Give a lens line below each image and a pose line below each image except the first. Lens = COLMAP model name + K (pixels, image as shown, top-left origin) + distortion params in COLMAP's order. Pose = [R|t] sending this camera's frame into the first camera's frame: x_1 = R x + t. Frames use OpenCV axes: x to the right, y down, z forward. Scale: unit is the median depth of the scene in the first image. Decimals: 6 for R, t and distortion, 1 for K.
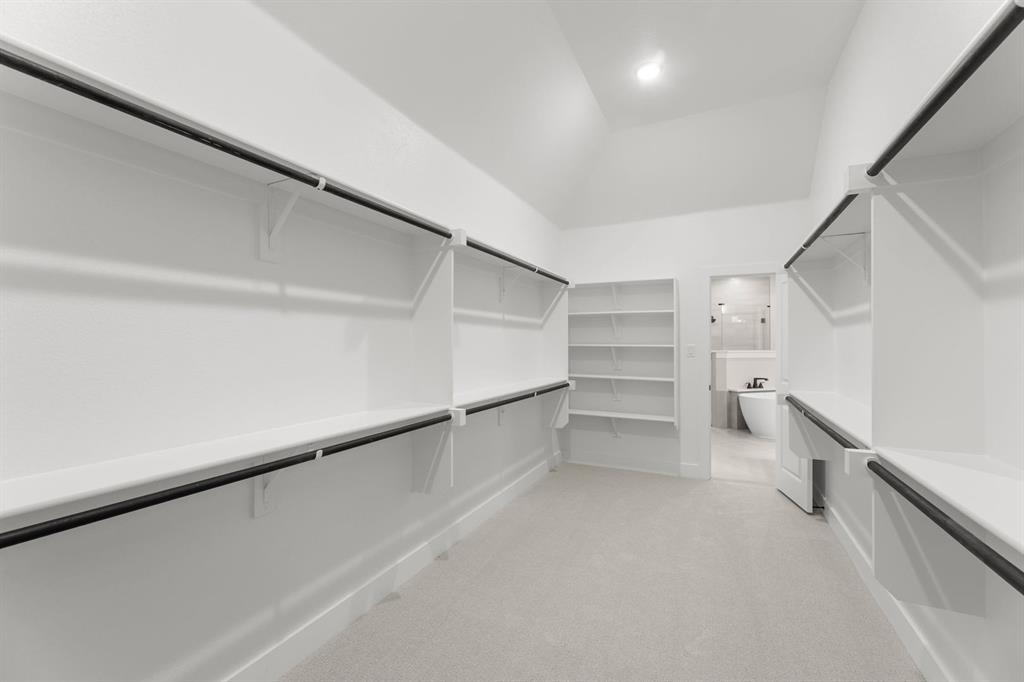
lens RADIAL K [[410.6, 0, 513.5], [0, 410.6, 338.6], [0, 0, 1]] dist [0.001545, 0.000165]
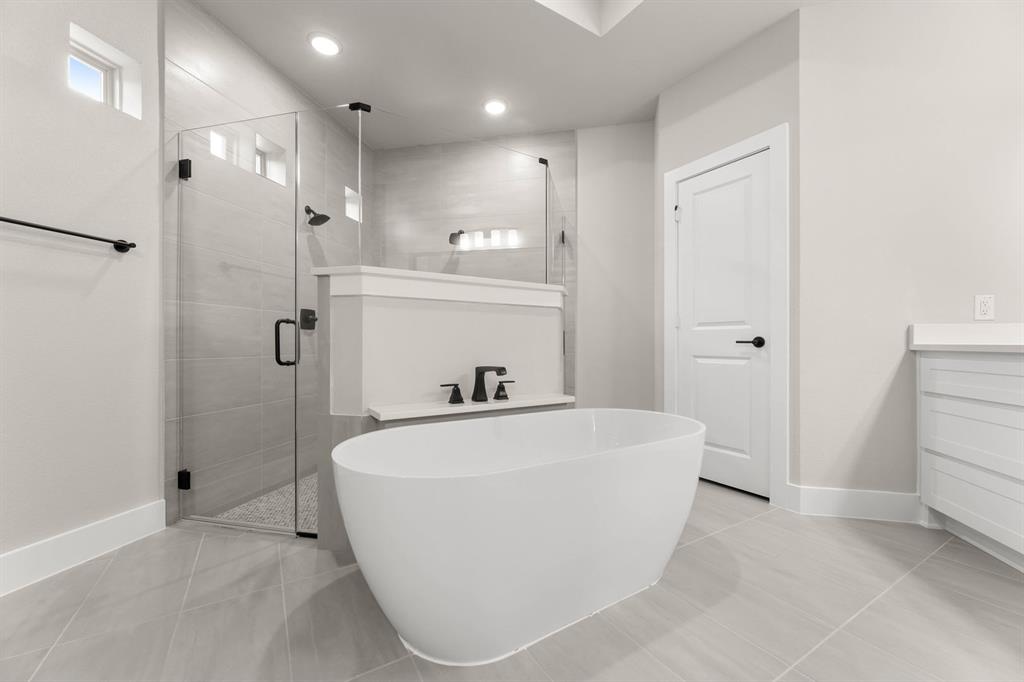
lens RADIAL K [[410.6, 0, 514.6], [0, 410.6, 340.6], [0, 0, 1]] dist [0.001545, 0.000165]
pose [[0.972396, -0.002238, 0.233324, 0.544160], [0.003178, 0.999988, -0.003653, 0.078309], [-0.233313, 0.004294, 0.972392, 0.706708]]
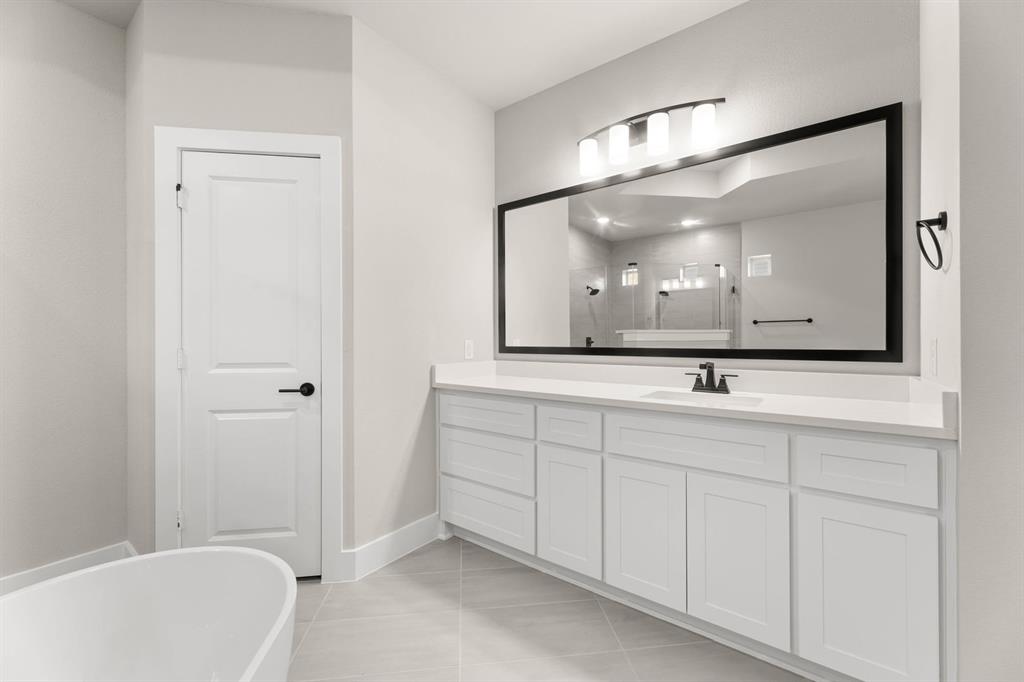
lens RADIAL K [[410.6, 0, 510.8], [0, 410.6, 339.7], [0, 0, 1]] dist [0.001545, 0.000165]
pose [[0.190642, -0.000221, 0.981660, 0.574706], [0.007162, 0.999974, -0.001166, 0.045675], [-0.981634, 0.007253, 0.190638, 0.805275]]
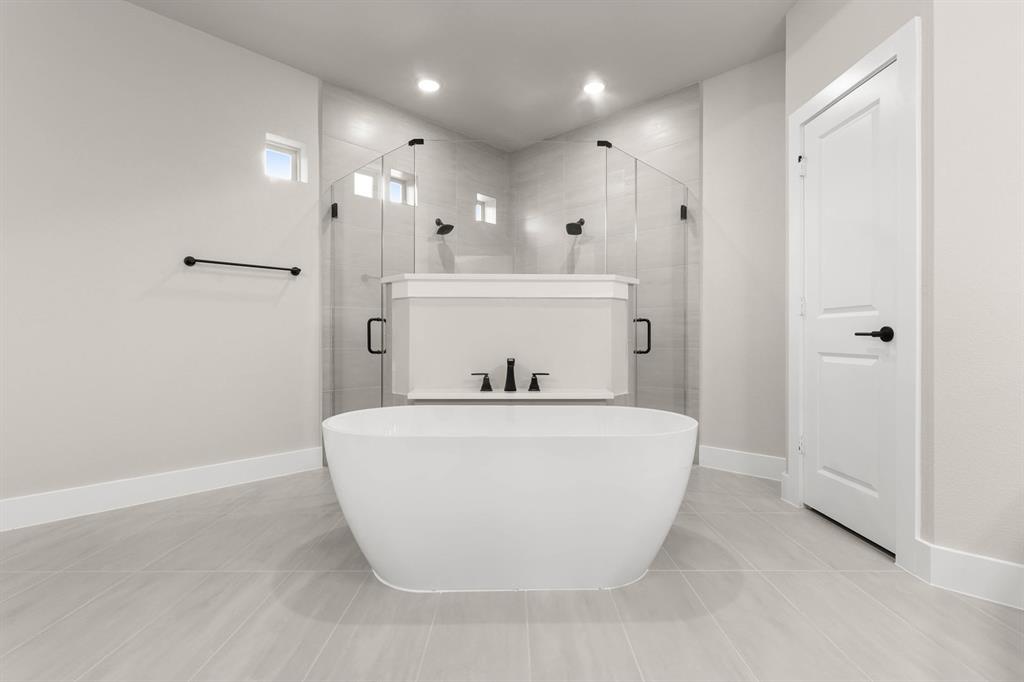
lens RADIAL K [[467.1, 0, 513.0], [0, 467.1, 333.4], [0, 0, 1]] dist [0.000368, 0.000004]
pose [[0.951536, -0.006950, -0.307458, 0.700907], [0.005132, 0.999964, -0.006720, 0.079222], [0.307493, 0.004817, 0.951538, 0.660495]]
